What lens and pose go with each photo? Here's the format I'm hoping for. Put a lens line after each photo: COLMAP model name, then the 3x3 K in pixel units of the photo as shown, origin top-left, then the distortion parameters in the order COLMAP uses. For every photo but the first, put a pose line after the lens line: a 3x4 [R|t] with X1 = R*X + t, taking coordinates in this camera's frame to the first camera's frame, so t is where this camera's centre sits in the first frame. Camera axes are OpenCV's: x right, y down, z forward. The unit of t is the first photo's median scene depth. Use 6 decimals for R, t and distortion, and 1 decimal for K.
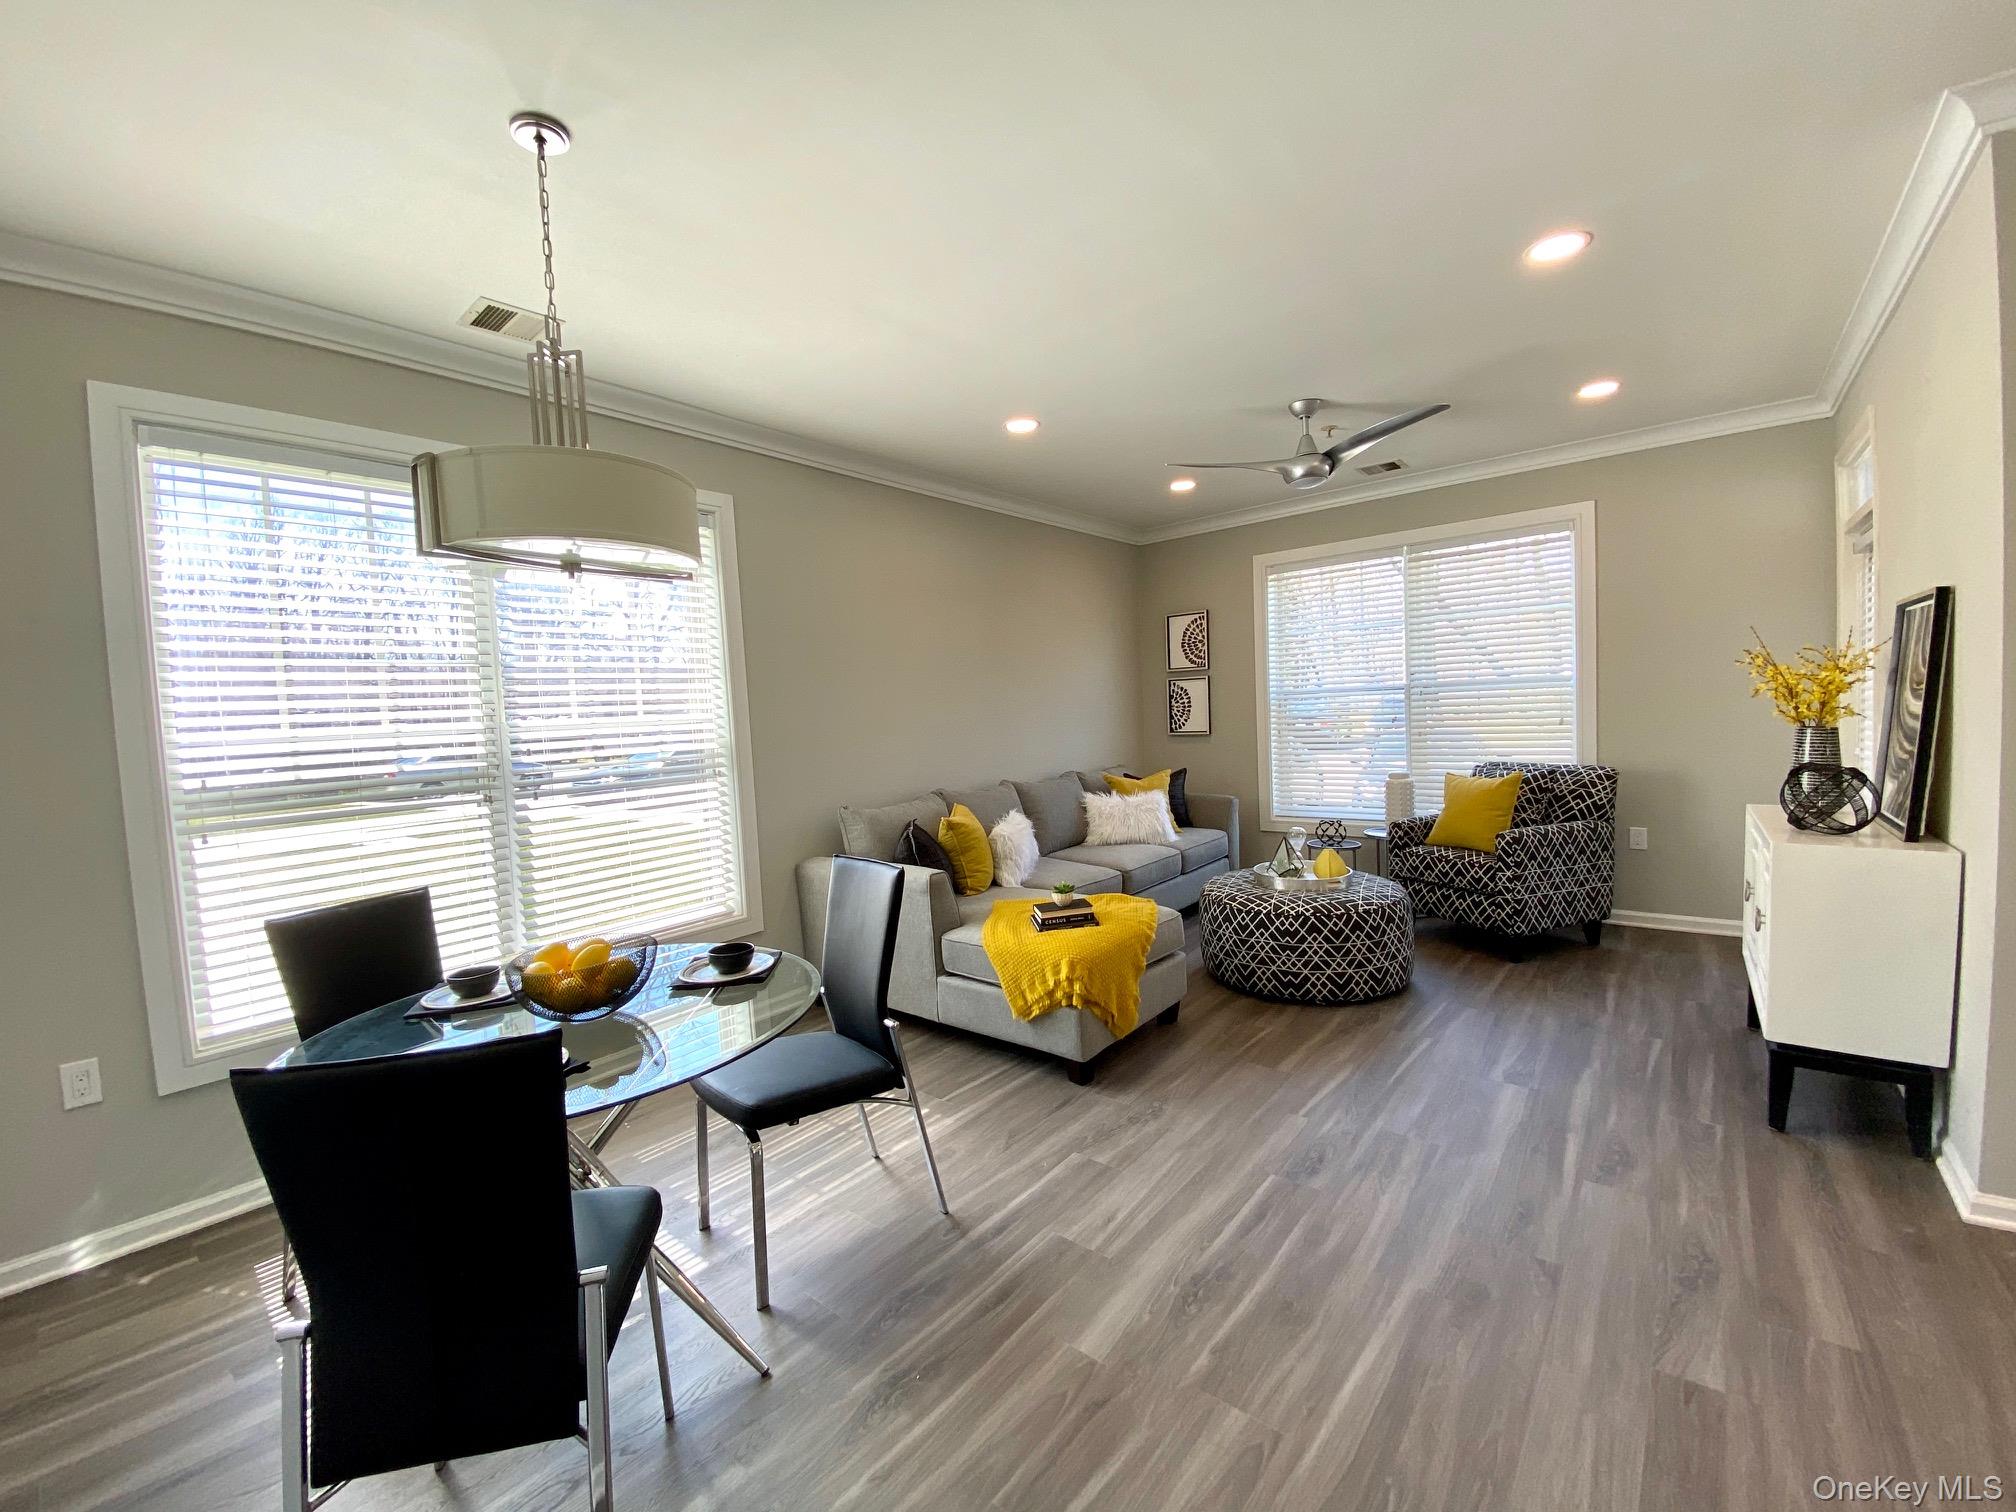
lens RADIAL K [[827.7, 0, 1008.0], [0, 827.7, 756.0], [0, 0, 1]] dist [0.001396, -0.000184]
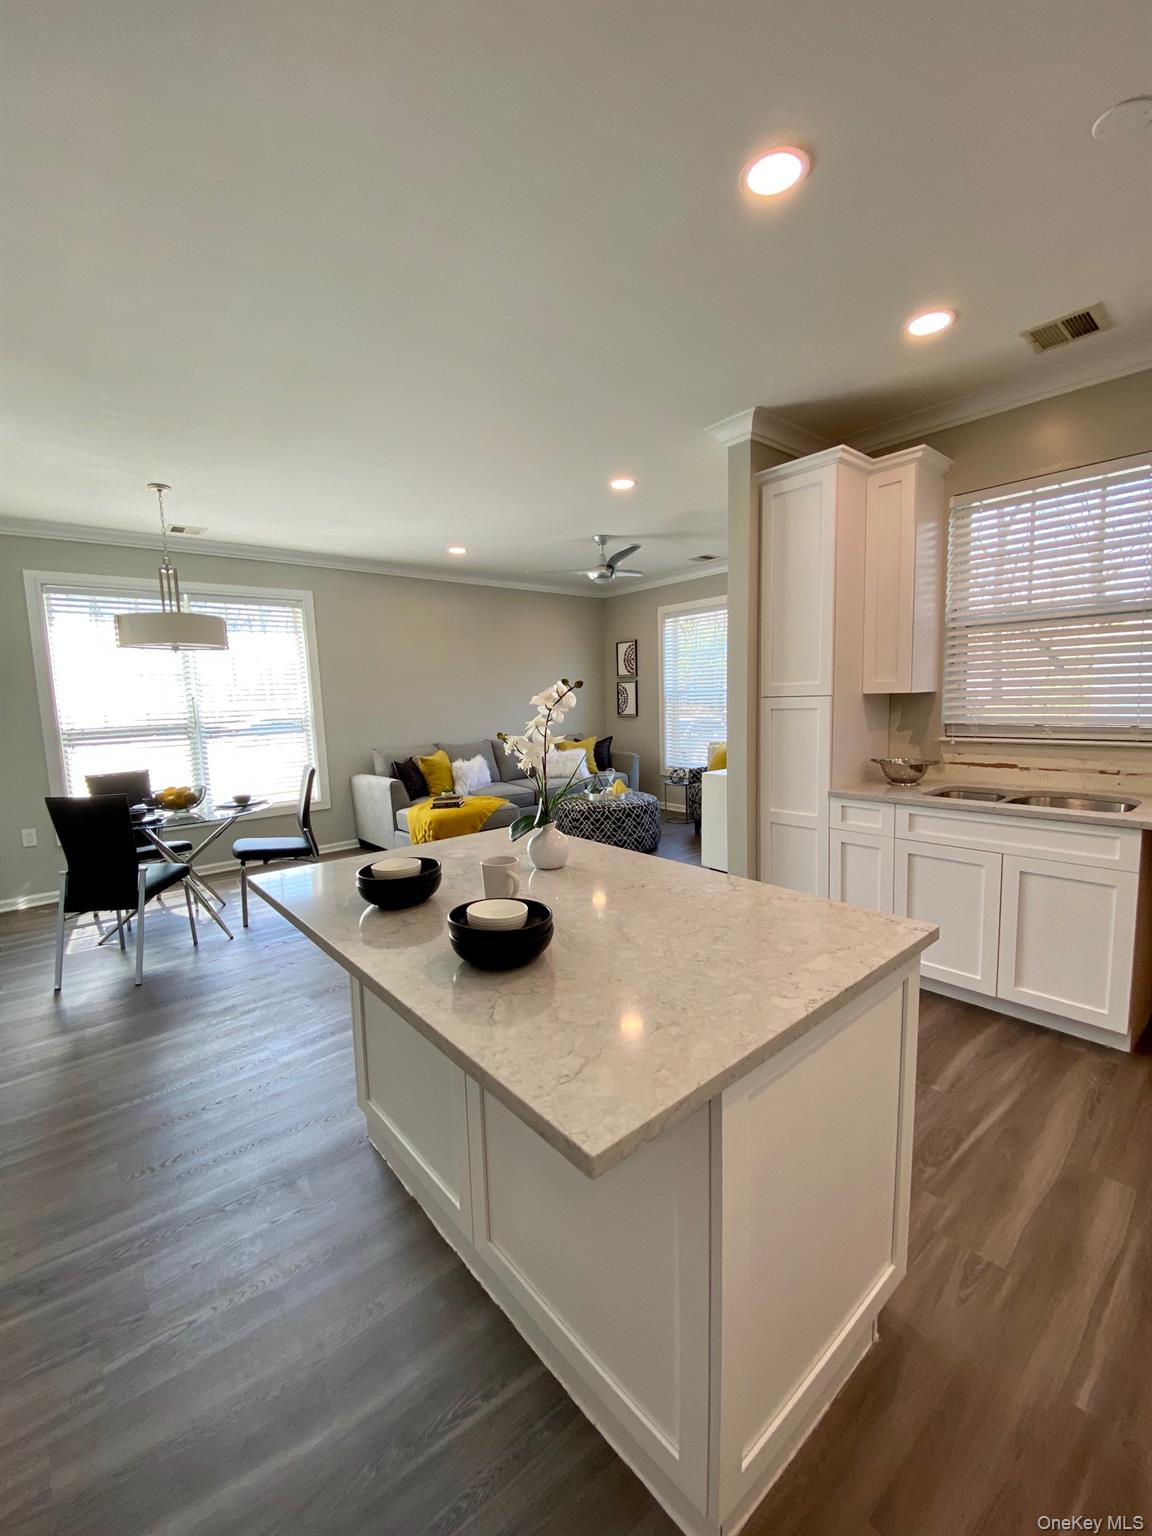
lens RADIAL K [[630.6, 0, 582.7], [0, 630.6, 763.7], [0, 0, 1]] dist [0.001396, -0.000184]
pose [[0.987567, 0.031636, -0.153982, 0.573951], [-0.023431, 0.998222, 0.054807, 0.003038], [0.155442, -0.050518, 0.986552, -0.433741]]
